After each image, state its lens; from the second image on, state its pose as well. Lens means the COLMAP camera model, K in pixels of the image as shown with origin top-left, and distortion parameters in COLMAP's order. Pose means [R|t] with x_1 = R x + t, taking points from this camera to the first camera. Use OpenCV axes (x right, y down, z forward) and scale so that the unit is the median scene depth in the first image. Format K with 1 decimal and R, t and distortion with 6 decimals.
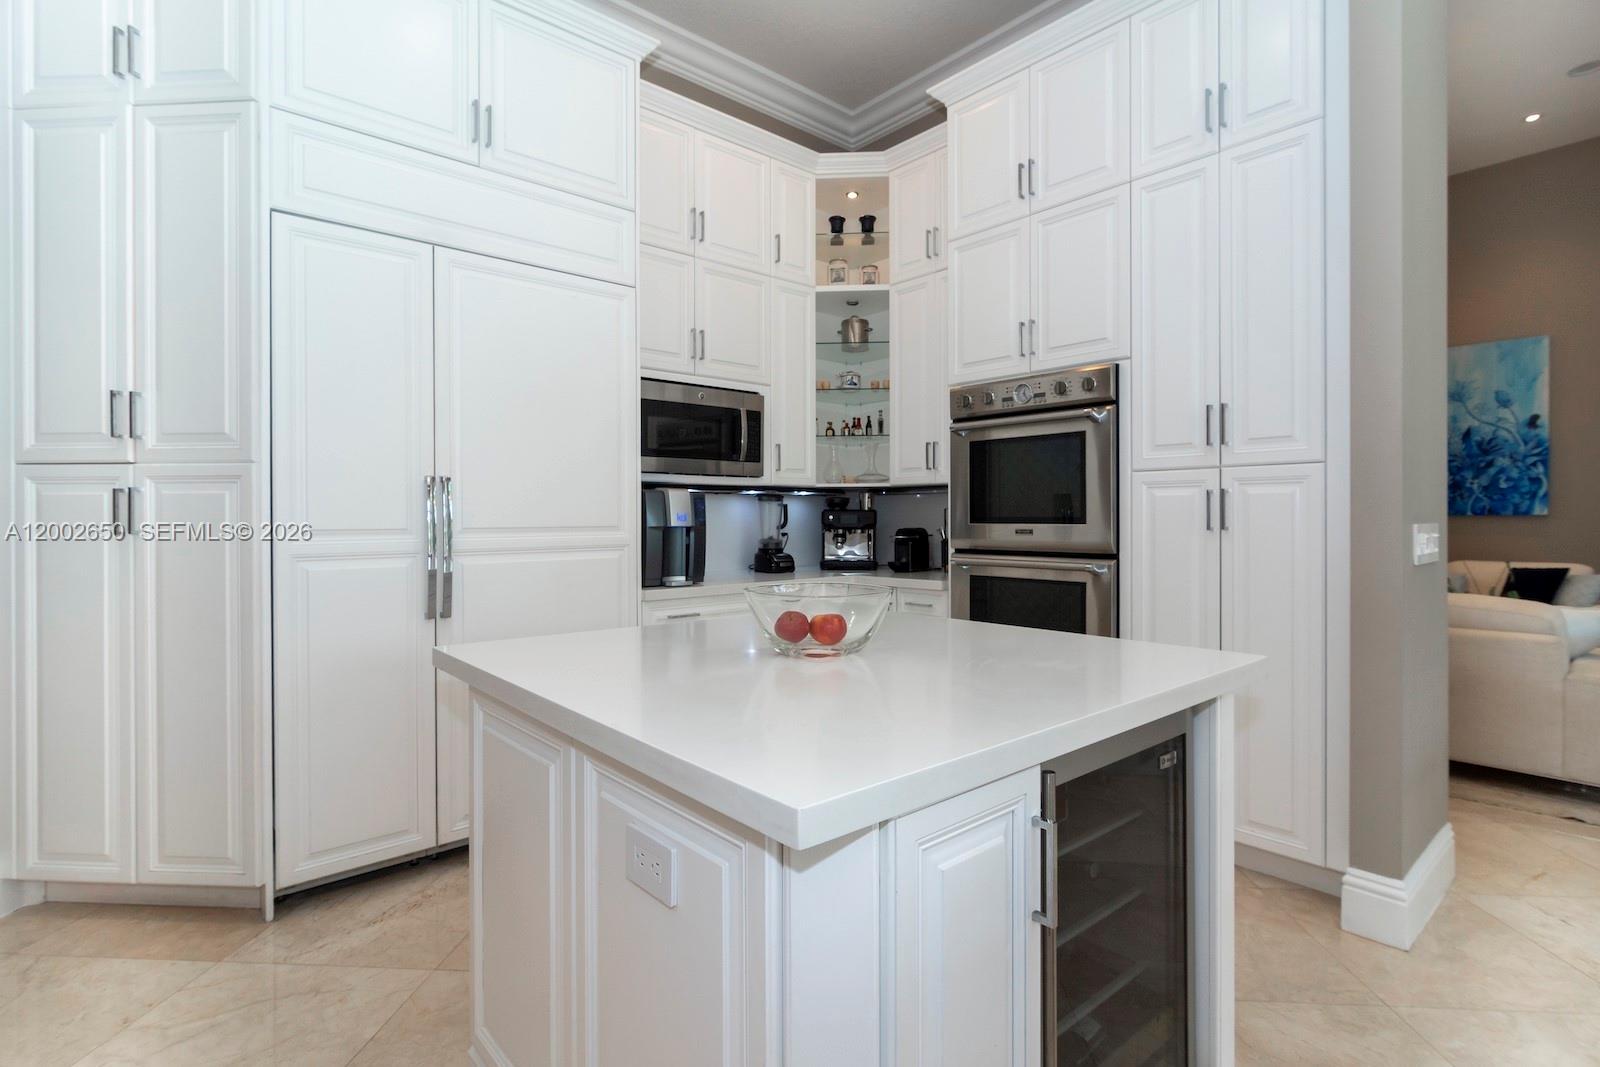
lens RADIAL K [[772.0, 0, 800.6], [0, 772.0, 524.1], [0, 0, 1]] dist [-0.005240, 0.001565]
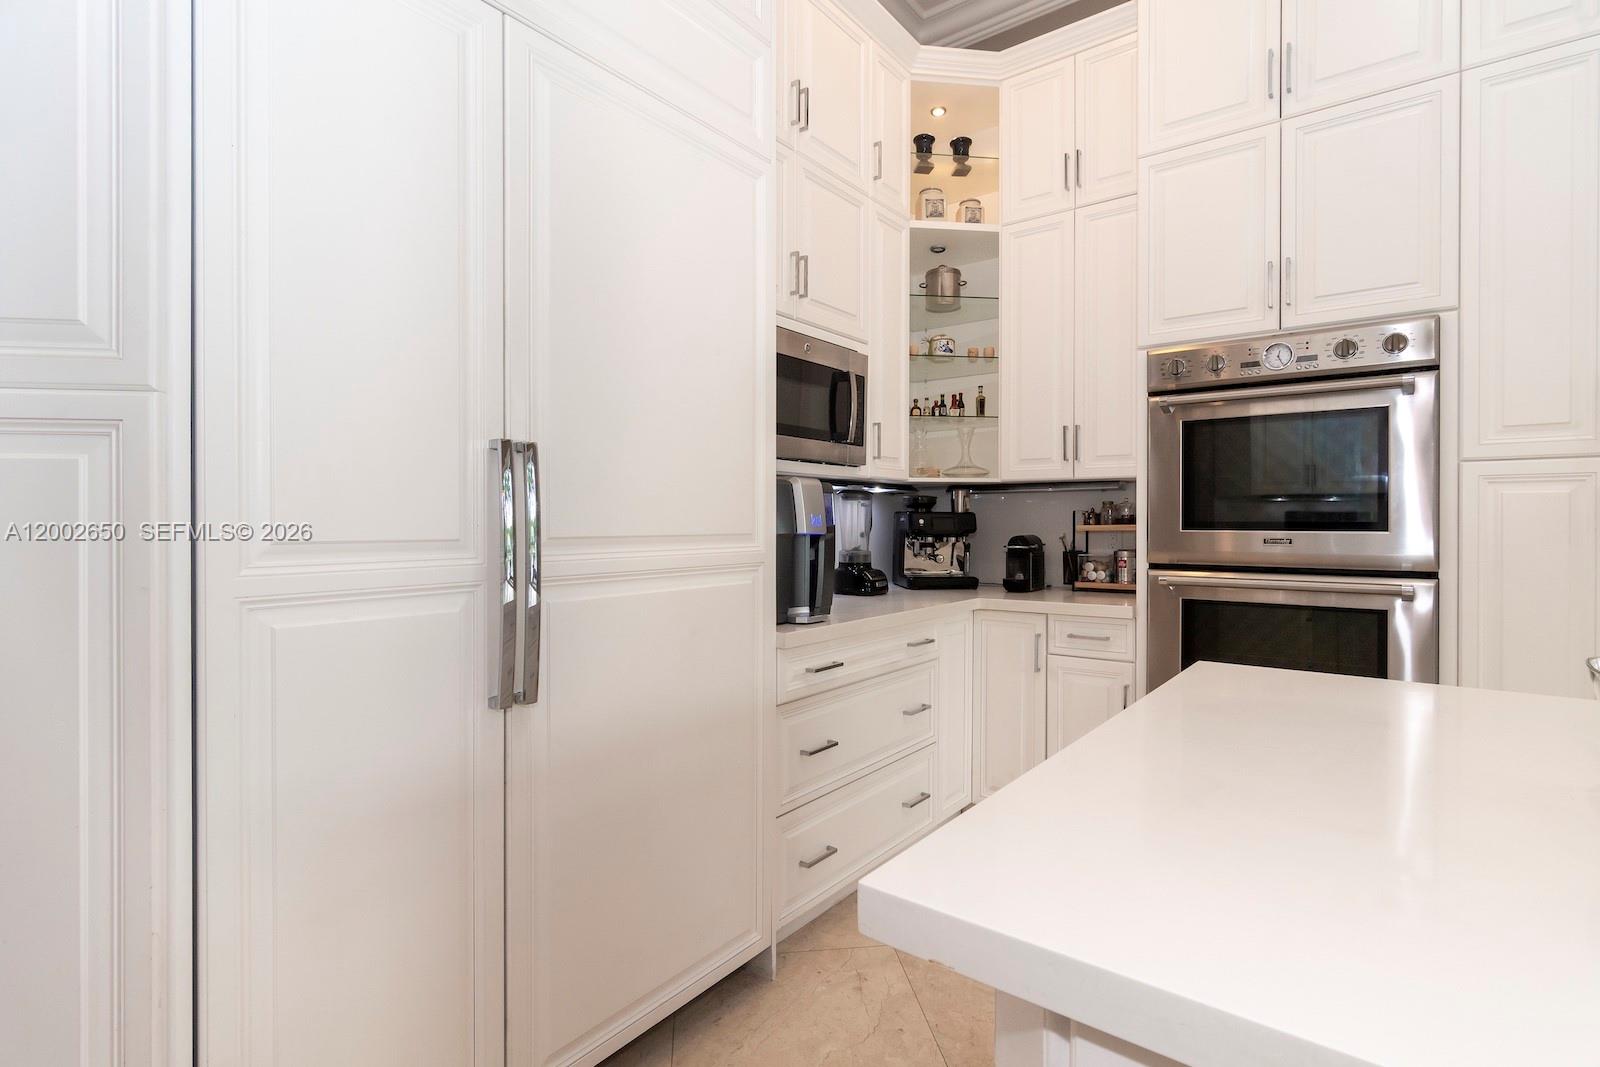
lens RADIAL K [[772.0, 0, 795.9], [0, 772.0, 528.8], [0, 0, 1]] dist [-0.005240, 0.001565]
pose [[0.980984, 0.001794, 0.194083, -0.262237], [-0.001595, 0.999998, -0.001182, -0.000390], [-0.194084, 0.000850, 0.980984, 0.298760]]
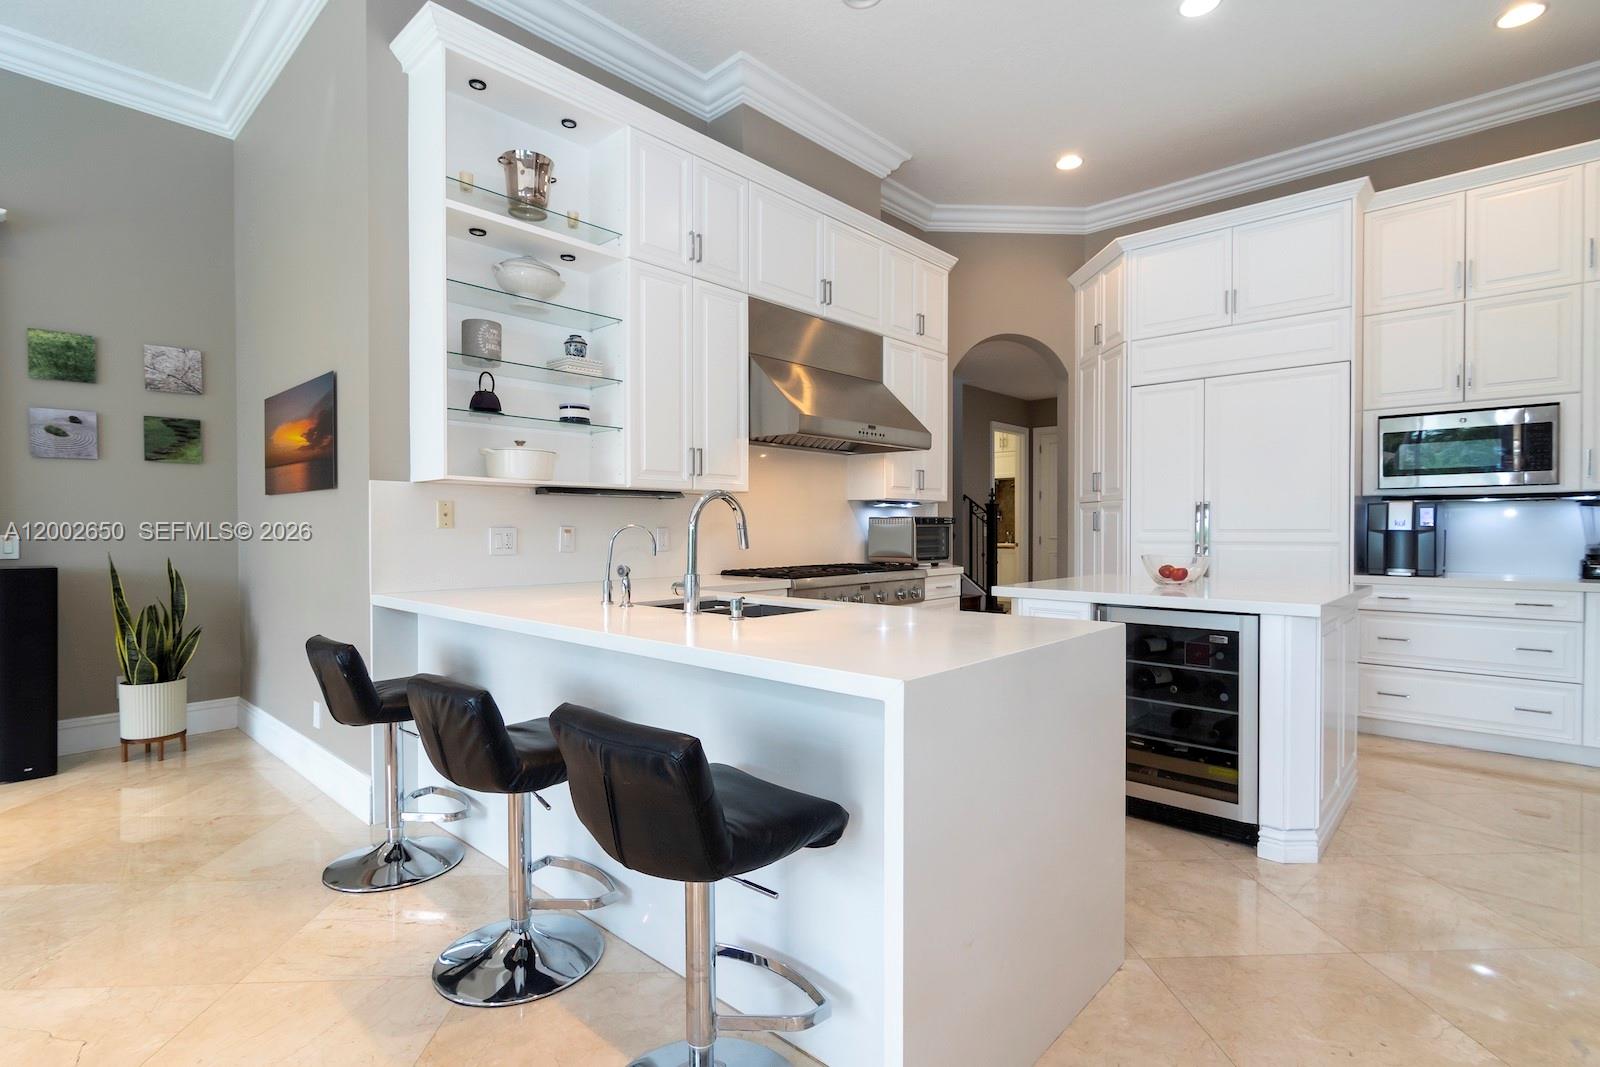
lens RADIAL K [[772.0, 0, 799.0], [0, 772.0, 536.5], [0, 0, 1]] dist [-0.005240, 0.001565]
pose [[0.119774, 0.013769, -0.992706, 0.874657], [-0.009566, 0.999873, 0.012714, 0.005659], [0.992755, 0.007973, 0.119890, -0.138451]]
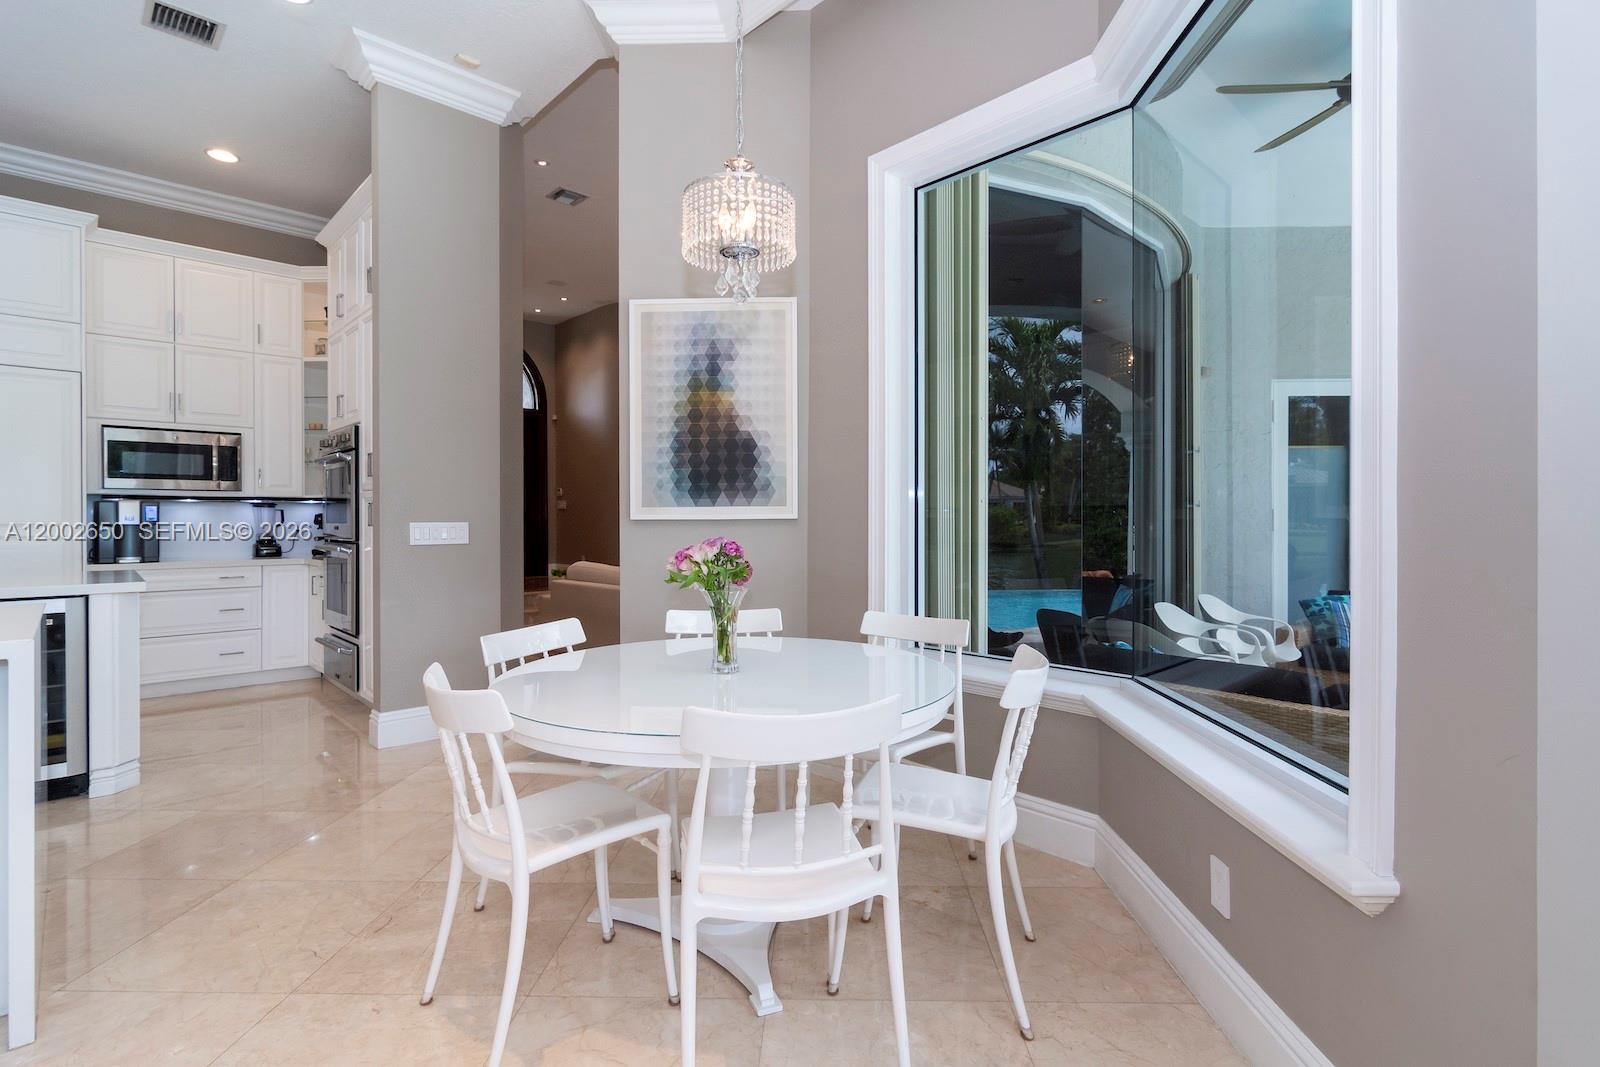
lens RADIAL K [[772.0, 0, 798.7], [0, 772.0, 524.1], [0, 0, 1]] dist [-0.005240, 0.001565]
pose [[0.999372, -0.000091, 0.035448, 0.976437], [0.000210, 0.999994, -0.003359, 0.006461], [-0.035447, 0.003364, 0.999366, -0.506352]]
